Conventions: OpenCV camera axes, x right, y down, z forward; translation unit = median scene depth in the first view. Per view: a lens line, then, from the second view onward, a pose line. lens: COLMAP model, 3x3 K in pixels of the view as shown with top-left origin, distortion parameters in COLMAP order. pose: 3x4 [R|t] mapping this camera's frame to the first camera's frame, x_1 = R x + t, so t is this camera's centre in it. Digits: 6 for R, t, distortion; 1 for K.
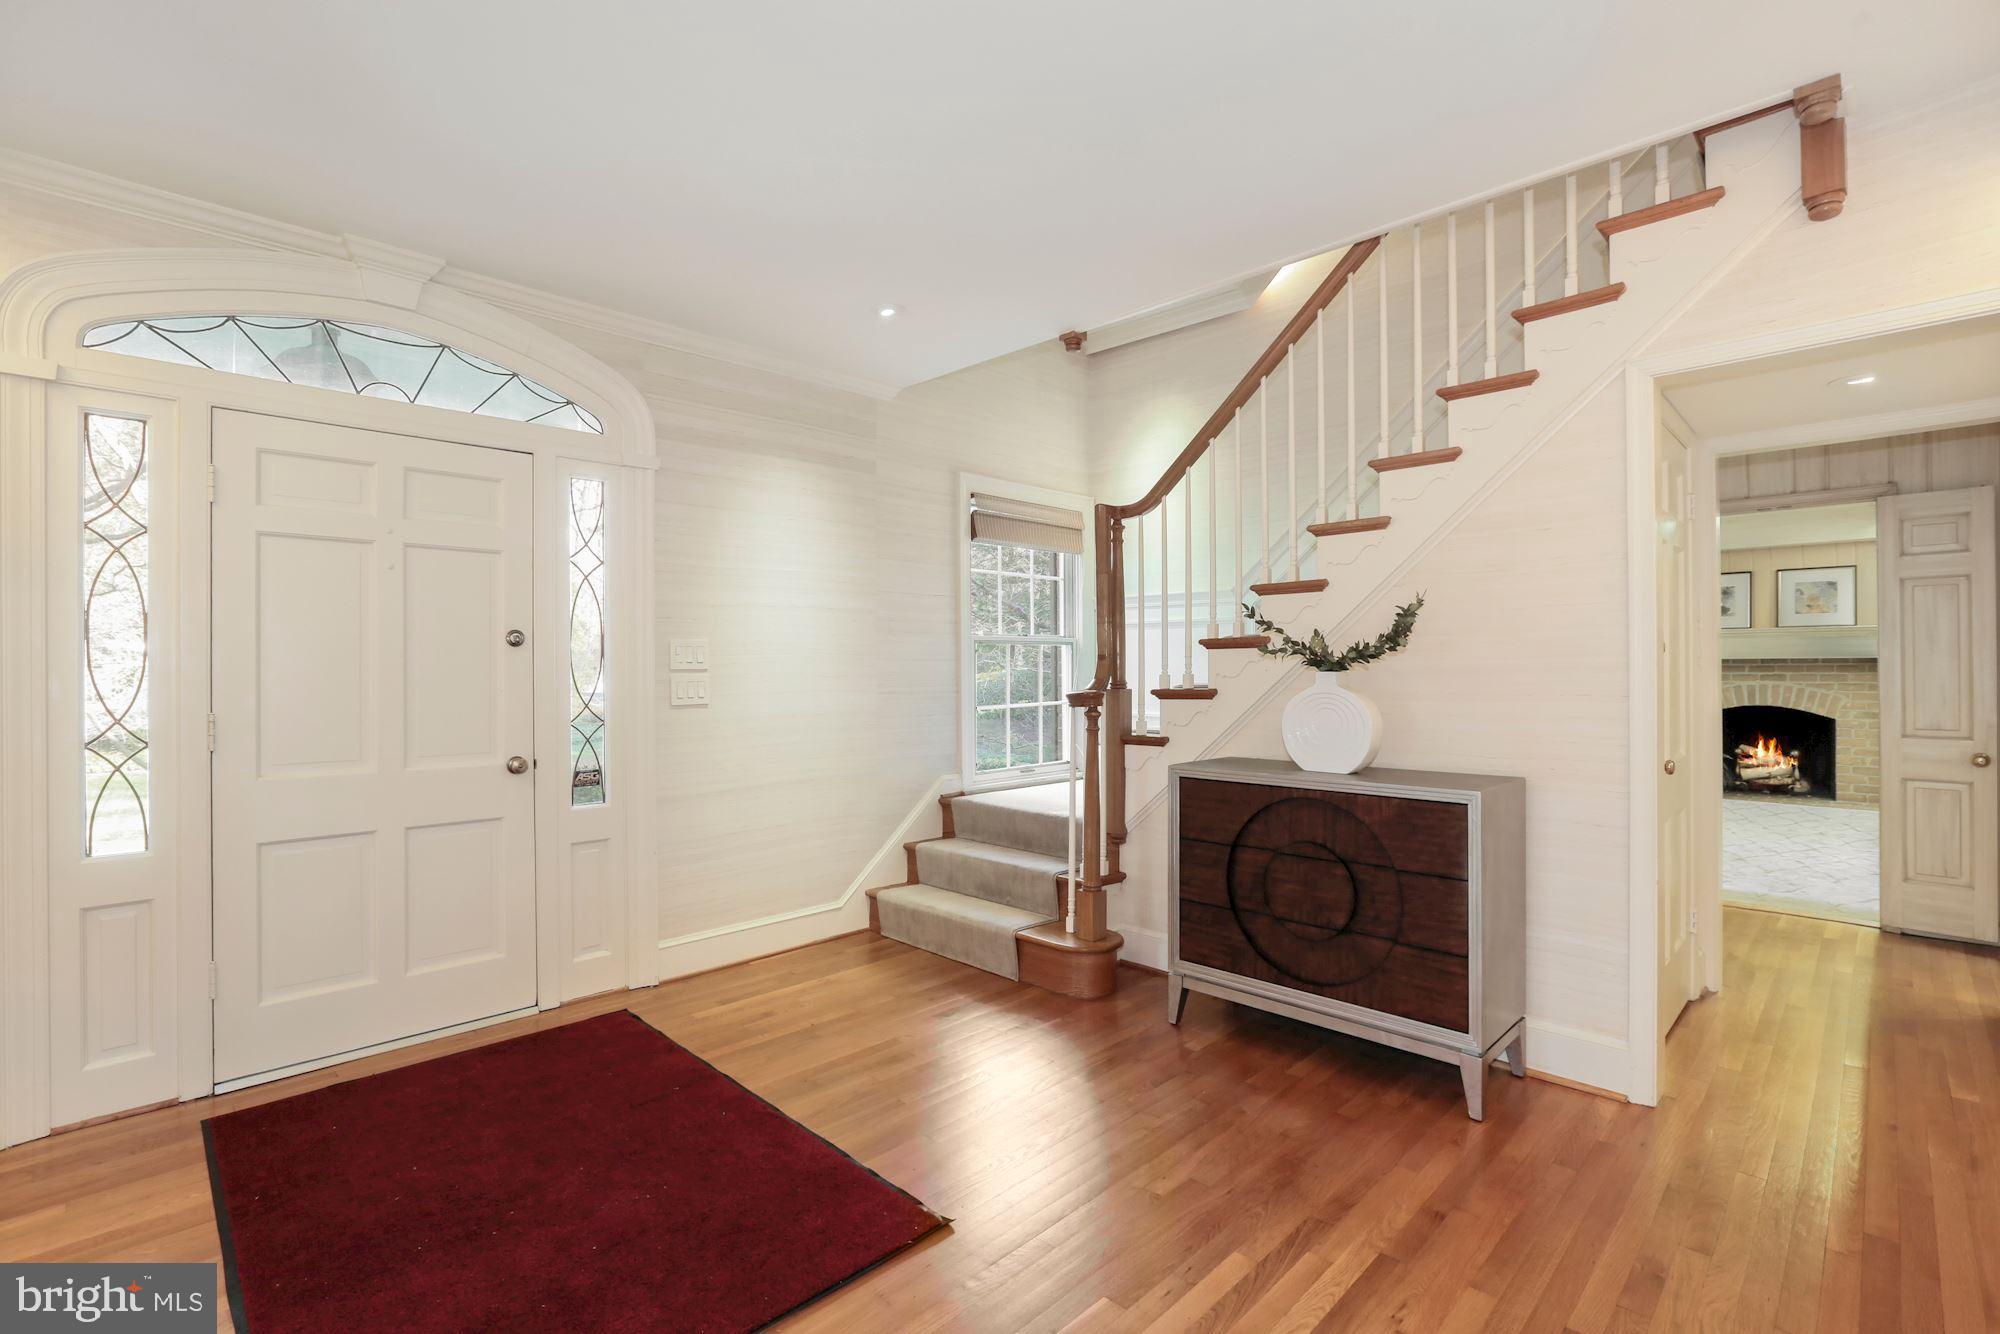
lens RADIAL K [[912.6, 0, 1006.0], [0, 912.6, 668.8], [0, 0, 1]] dist [-0.039687, 0.013877]
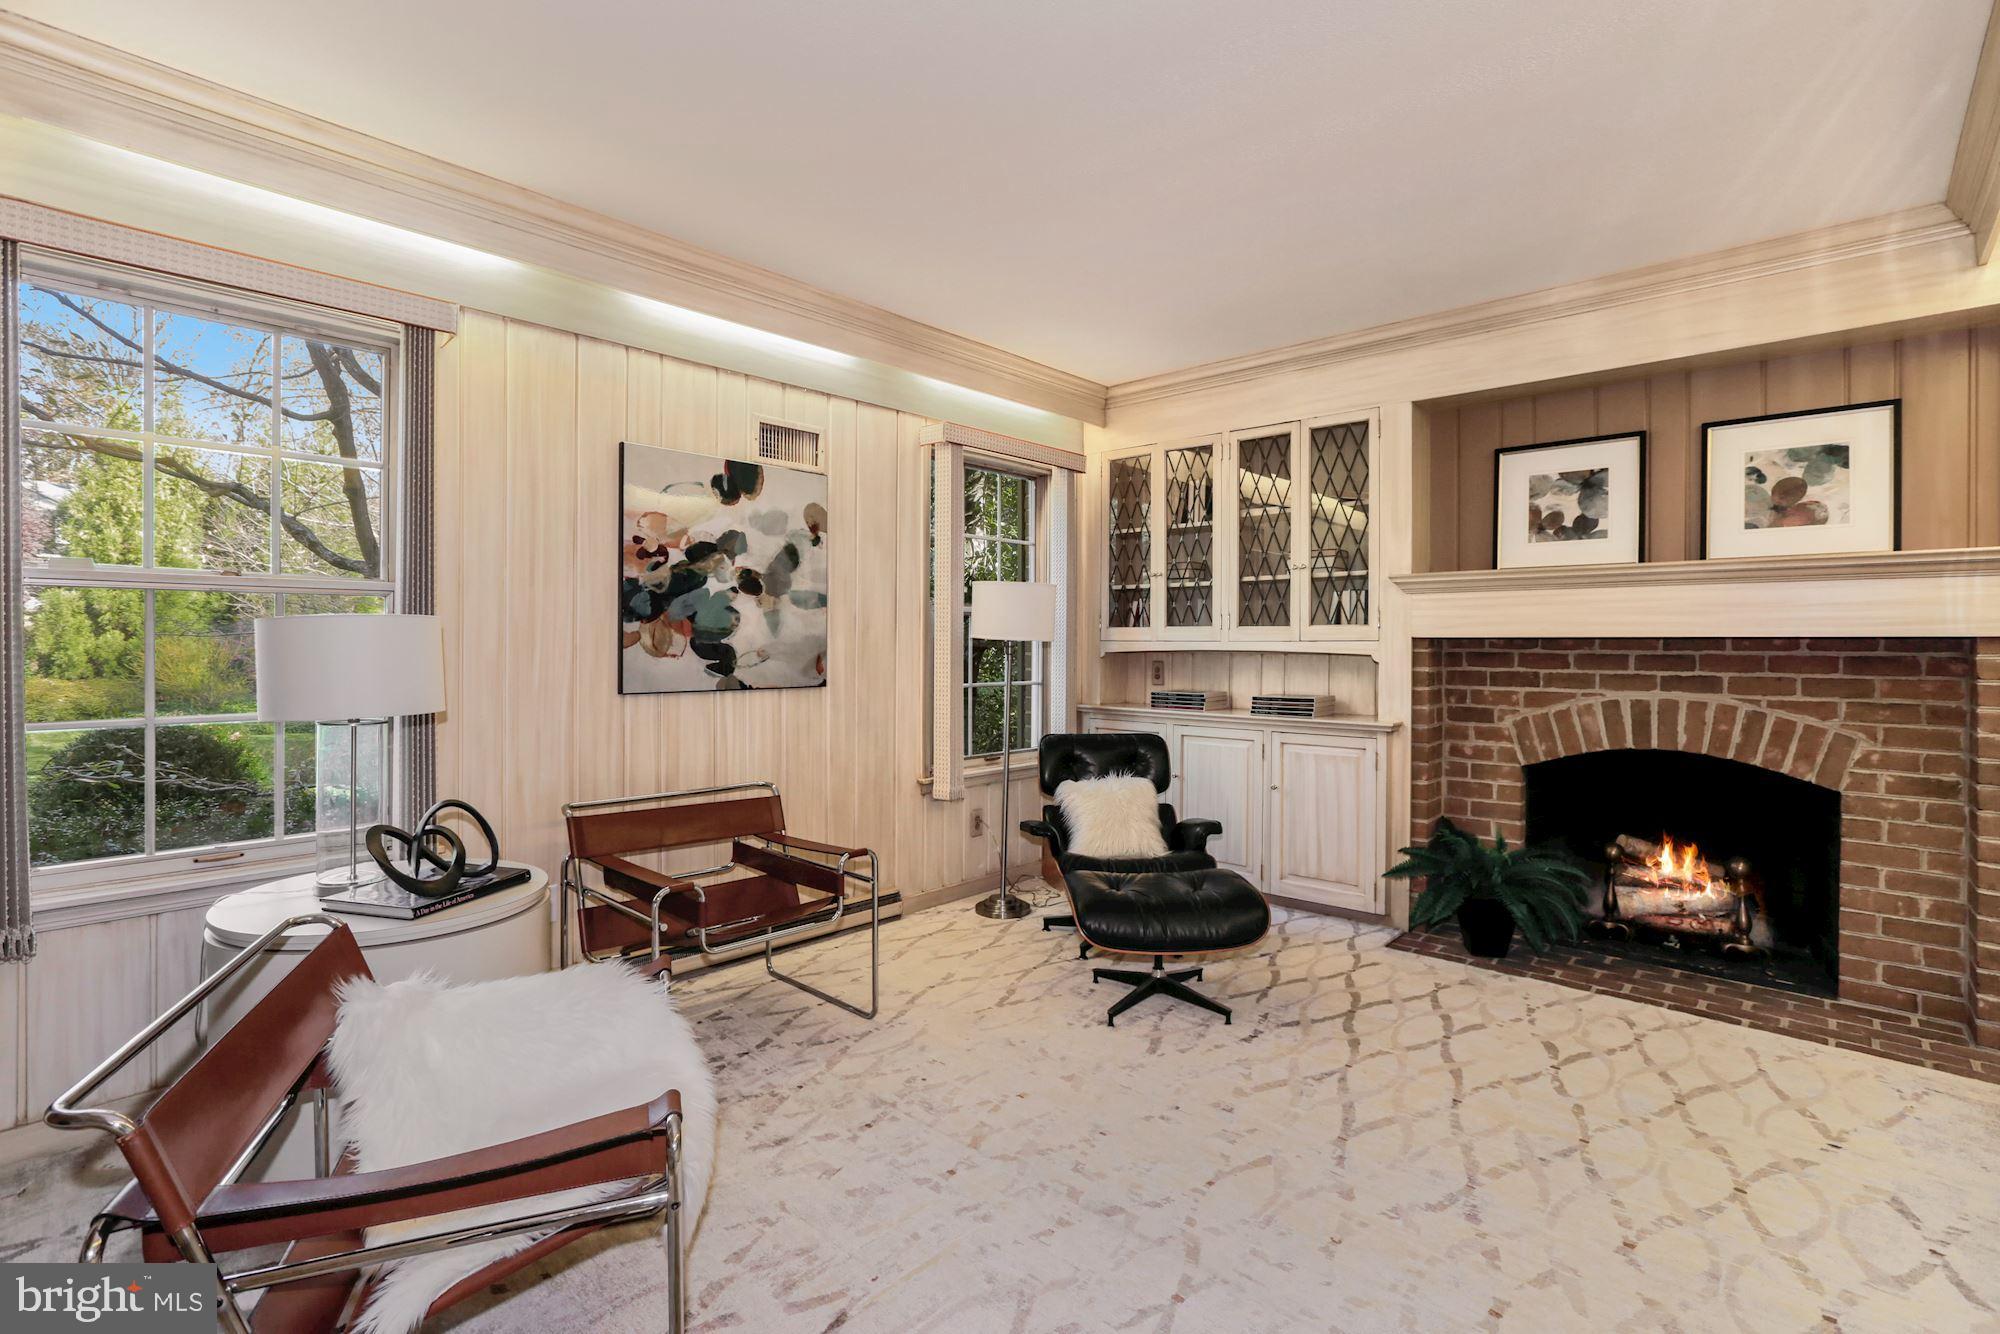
lens RADIAL K [[912.6, 0, 1011.1], [0, 912.6, 658.0], [0, 0, 1]] dist [-0.039687, 0.013877]
pose [[0.999619, 0.011424, 0.025122, 0.538836], [-0.011489, 0.999931, 0.002424, 0.000672], [-0.025093, -0.002711, 0.999681, 0.598650]]
